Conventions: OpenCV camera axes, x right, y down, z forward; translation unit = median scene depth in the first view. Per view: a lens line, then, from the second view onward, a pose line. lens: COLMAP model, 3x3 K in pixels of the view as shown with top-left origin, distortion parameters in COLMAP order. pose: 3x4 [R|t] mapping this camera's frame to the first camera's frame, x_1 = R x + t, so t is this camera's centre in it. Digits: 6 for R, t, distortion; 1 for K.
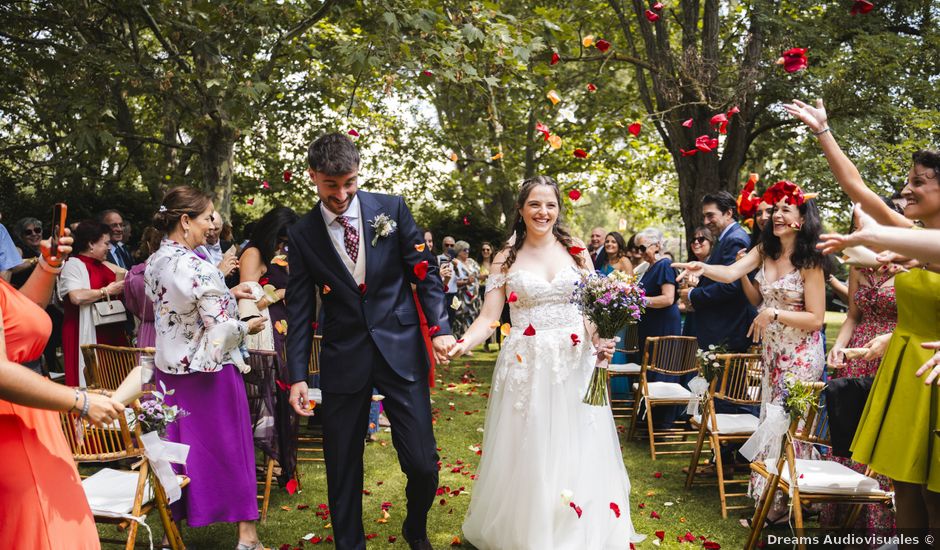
lens RADIAL K [[993.0, 0, 469.8], [0, 993.0, 320.3], [0, 0, 1]] dist [-0.012681, -0.002288]
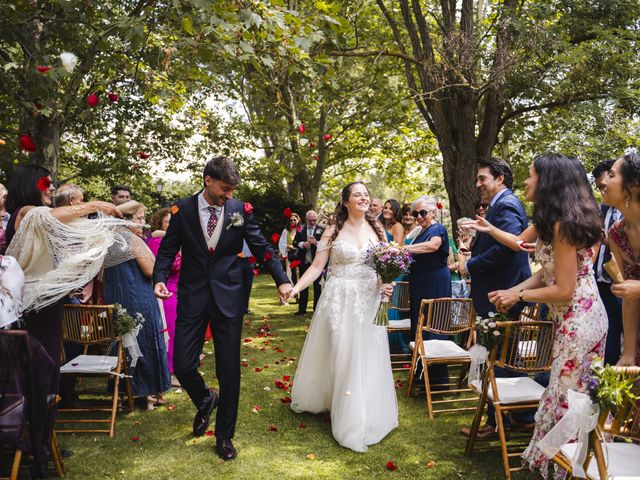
lens RADIAL K [[1196.6, 0, 320.0], [0, 1196.6, 240.0], [0, 0, 1]] dist [0.138202, 0.022058]
pose [[0.996043, -0.014588, 0.087665, -0.074494], [0.018952, 0.998612, -0.049148, 0.029017], [-0.086826, 0.050615, 0.994937, -0.487003]]
